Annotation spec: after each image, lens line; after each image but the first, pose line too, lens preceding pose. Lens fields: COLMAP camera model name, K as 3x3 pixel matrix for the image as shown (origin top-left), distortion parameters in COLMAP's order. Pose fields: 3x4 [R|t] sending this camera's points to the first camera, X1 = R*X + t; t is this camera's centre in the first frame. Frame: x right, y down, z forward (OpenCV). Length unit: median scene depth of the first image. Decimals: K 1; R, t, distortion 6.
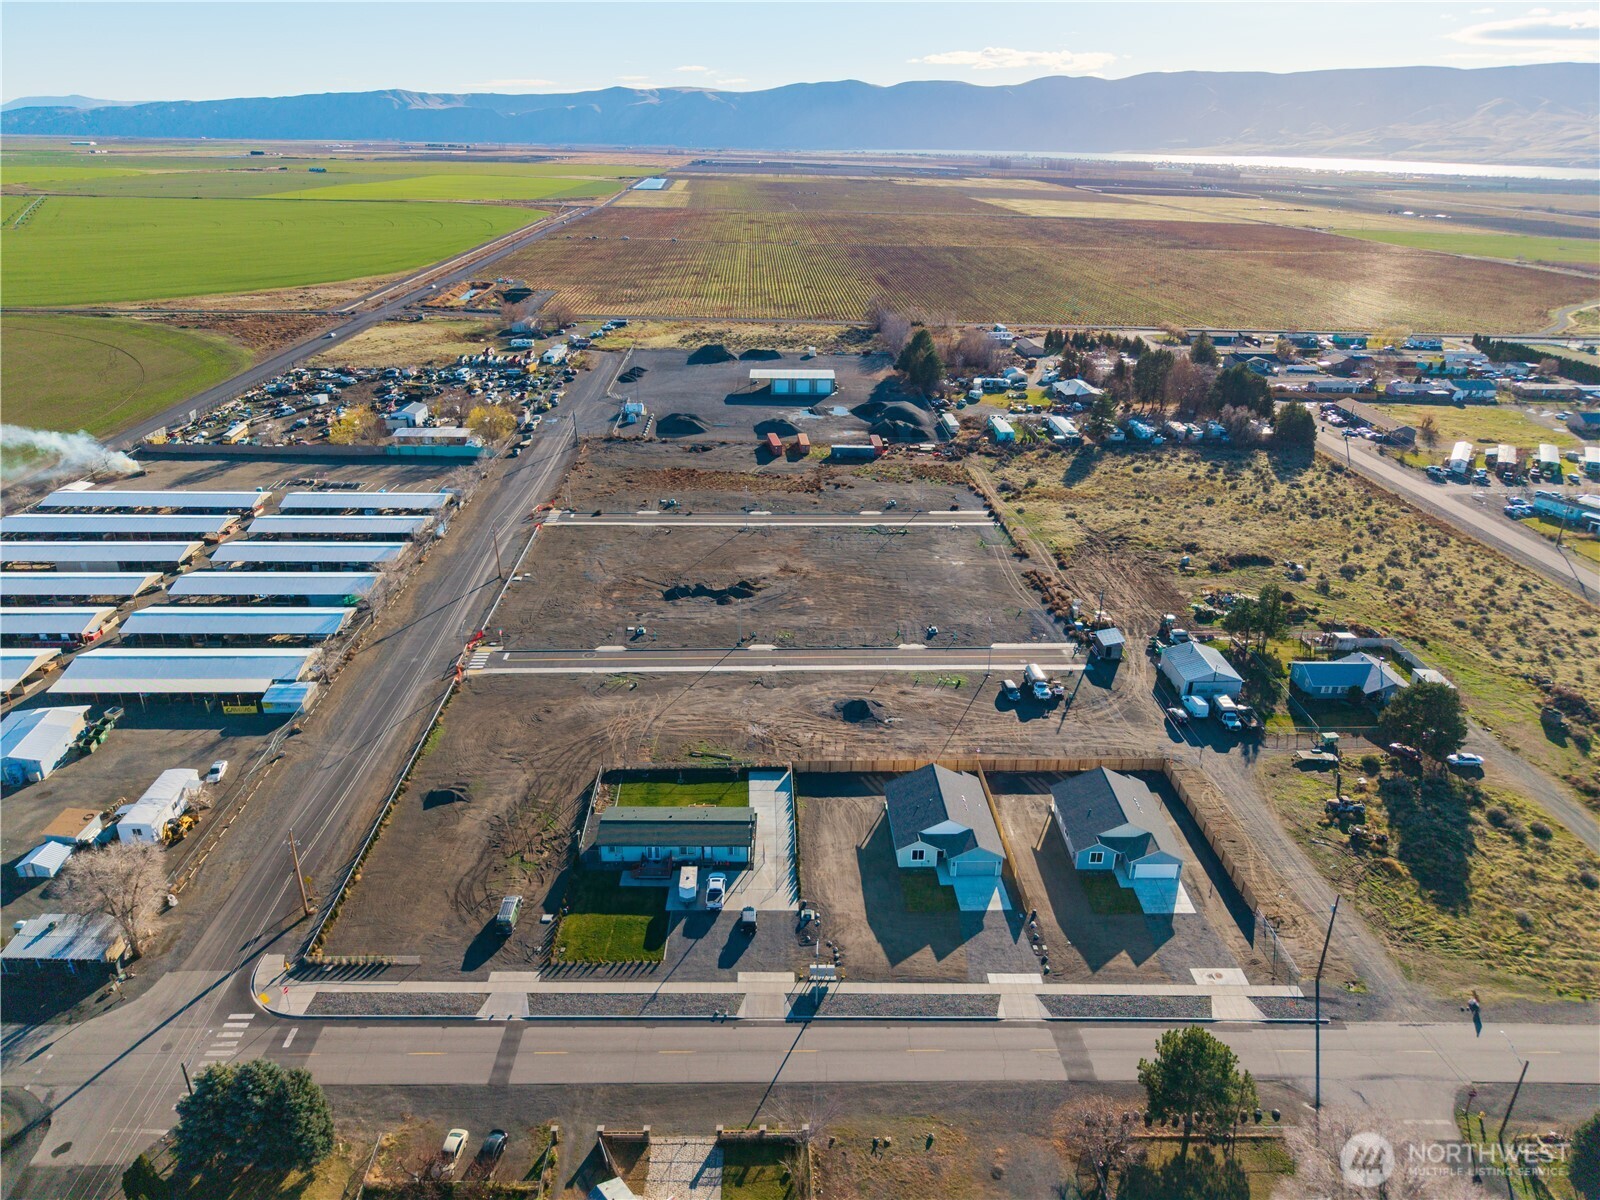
lens RADIAL K [[1061.4, 0, 800.0], [0, 1061.4, 600.0], [0, 0, 1]] dist [0.019192, -0.018714]
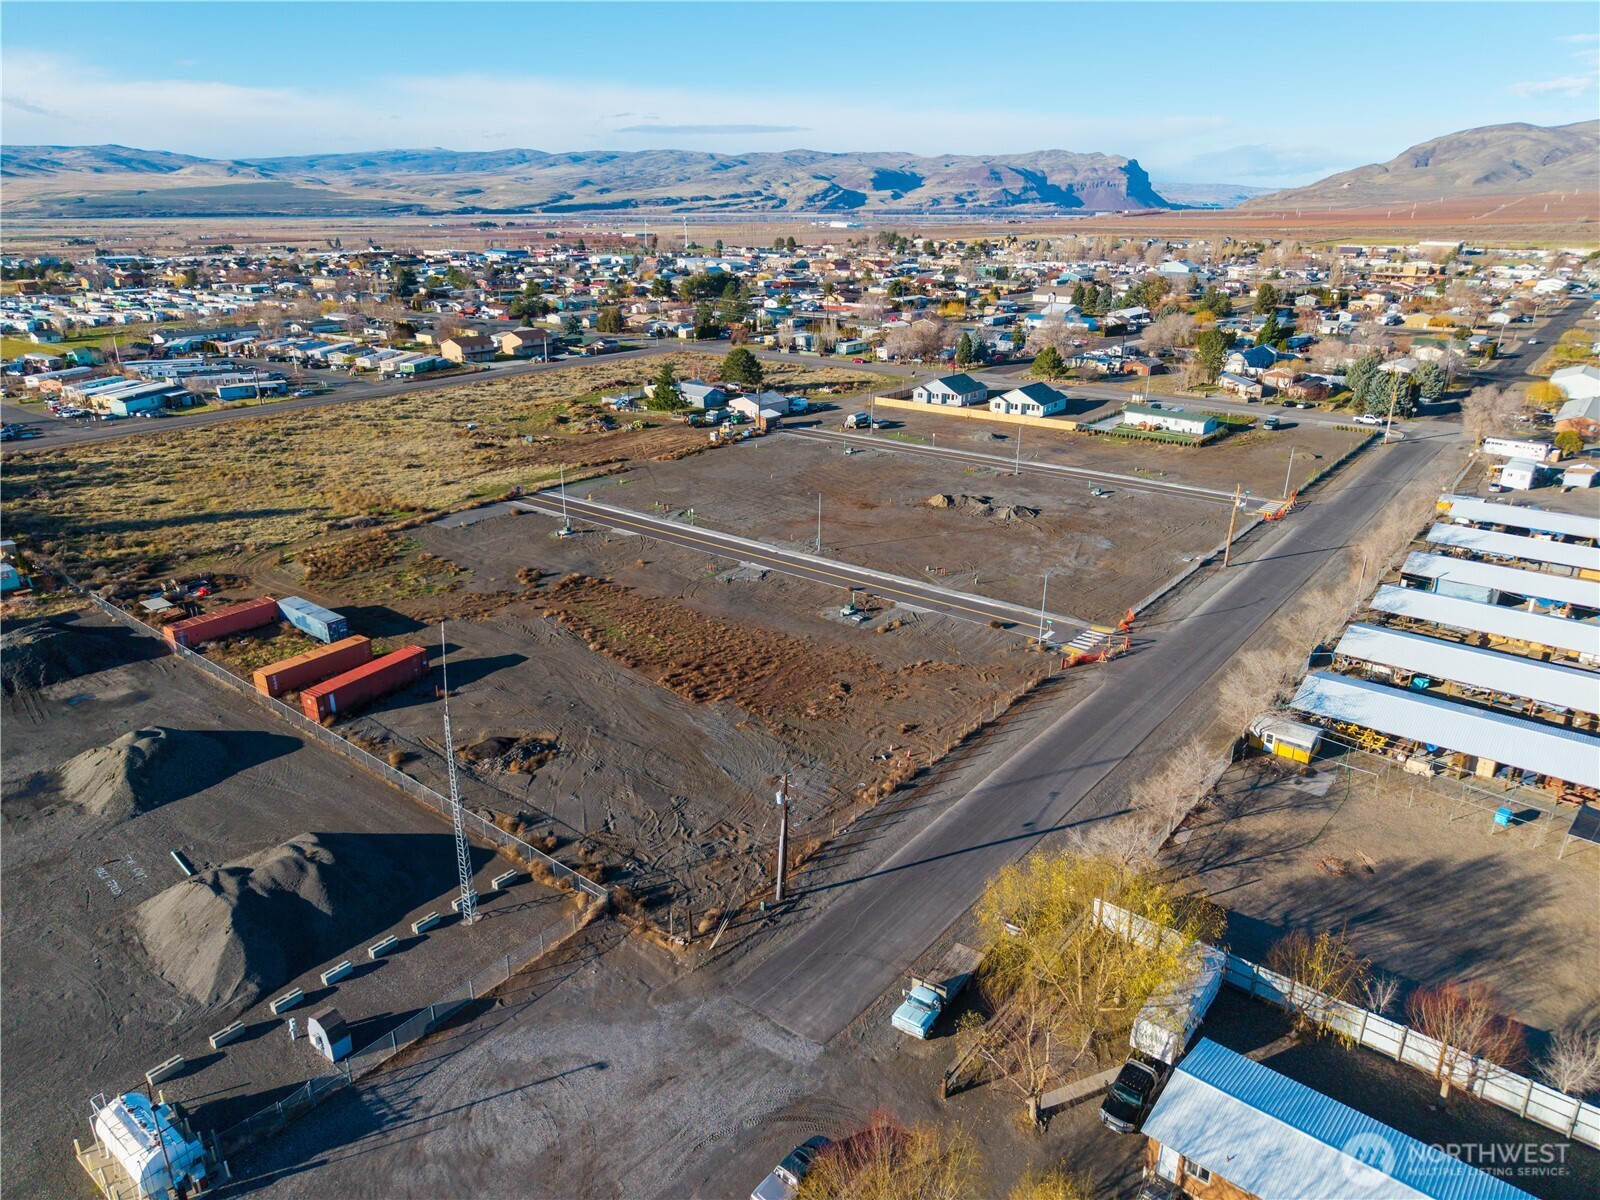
lens RADIAL K [[1061.4, 0, 800.0], [0, 1061.4, 600.0], [0, 0, 1]] dist [0.019192, -0.018714]
pose [[-0.758429, -0.242342, 0.605026, -0.739461], [0.253973, 0.745031, 0.616788, -0.752491], [-0.600236, 0.621450, -0.503505, 2.284009]]
